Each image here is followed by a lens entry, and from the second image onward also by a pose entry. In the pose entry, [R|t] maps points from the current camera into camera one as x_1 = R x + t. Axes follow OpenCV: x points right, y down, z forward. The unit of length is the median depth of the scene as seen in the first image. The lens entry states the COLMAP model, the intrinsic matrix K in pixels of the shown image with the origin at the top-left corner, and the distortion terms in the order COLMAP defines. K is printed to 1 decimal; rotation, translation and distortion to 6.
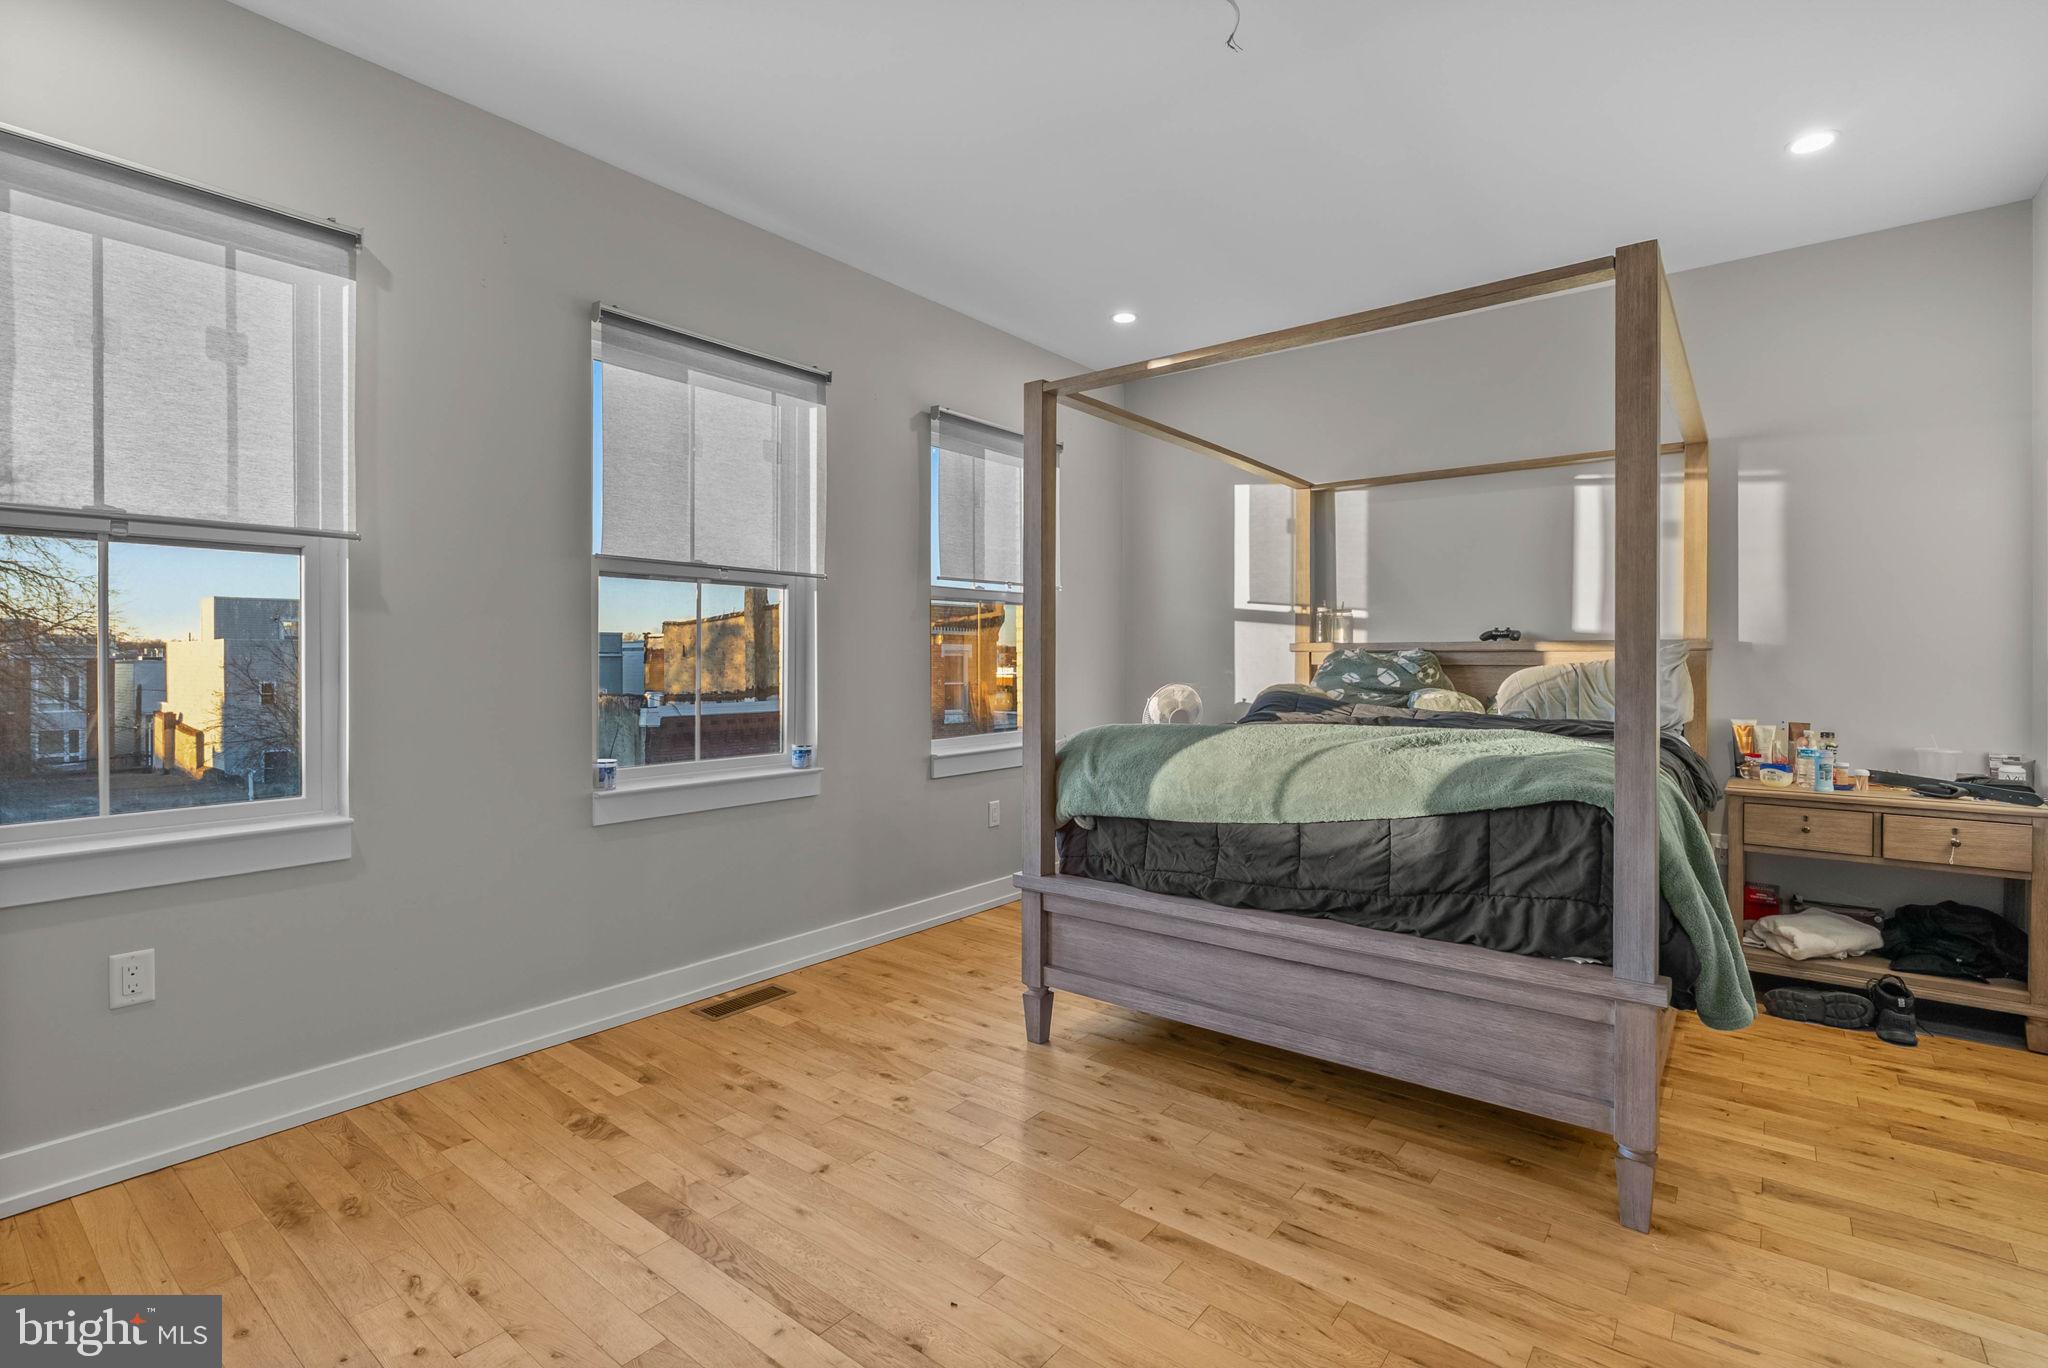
lens RADIAL K [[936.7, 0, 1019.5], [0, 936.7, 663.5], [0, 0, 1]] dist [-0.011287, 0.003130]
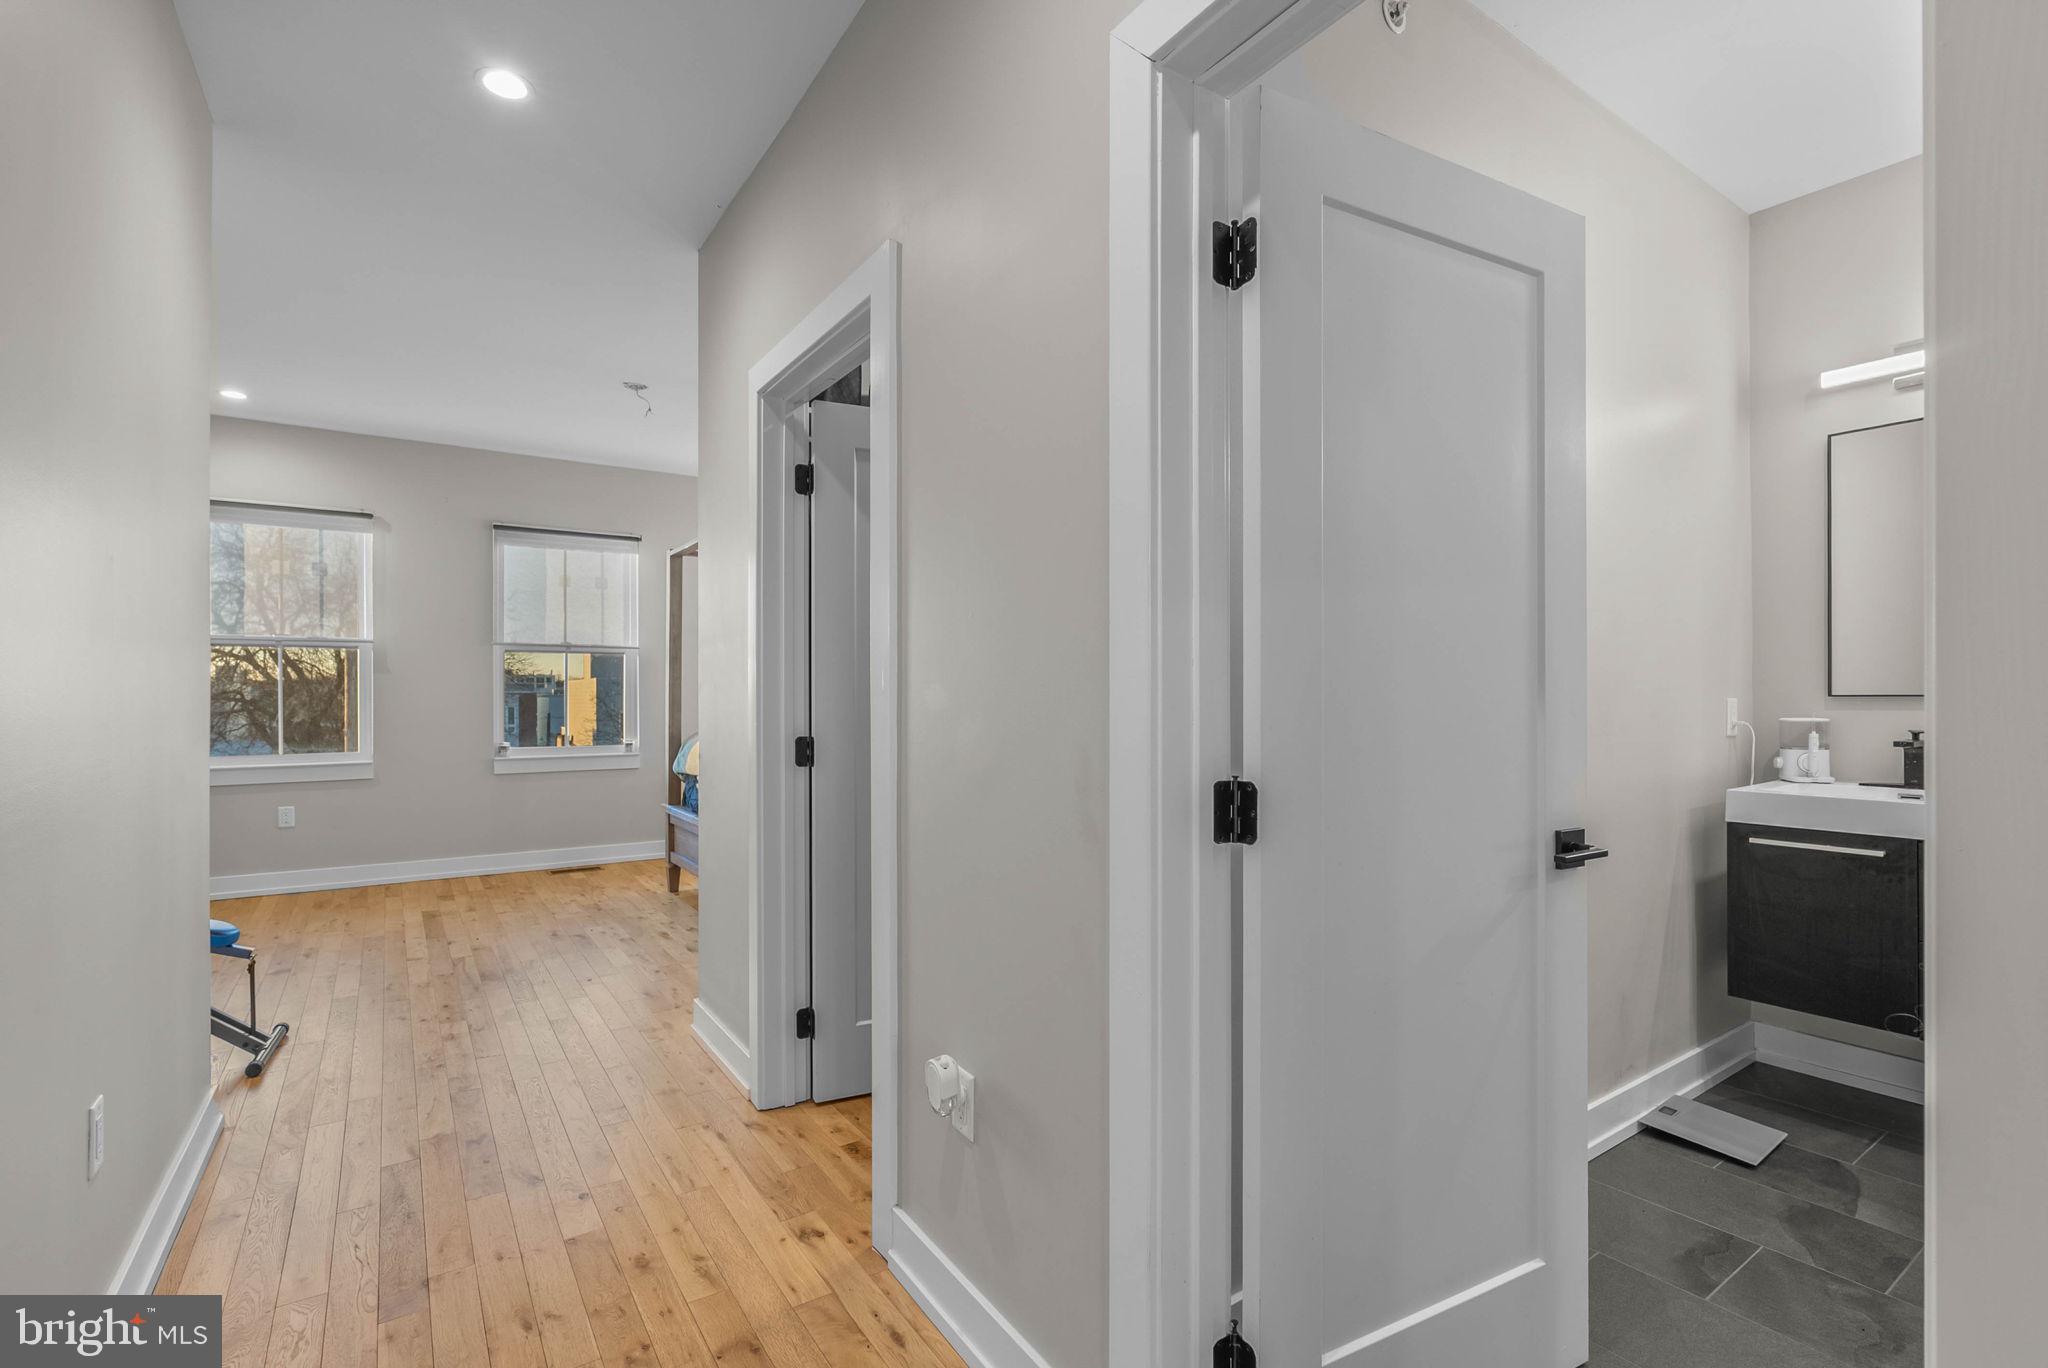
lens RADIAL K [[936.7, 0, 1034.8], [0, 936.7, 696.2], [0, 0, 1]] dist [-0.011287, 0.003130]
pose [[0.953533, 0.002237, -0.301281, 1.280964], [-0.003254, 0.999991, -0.002872, 0.004144], [0.301271, 0.003719, 0.953531, -0.595033]]
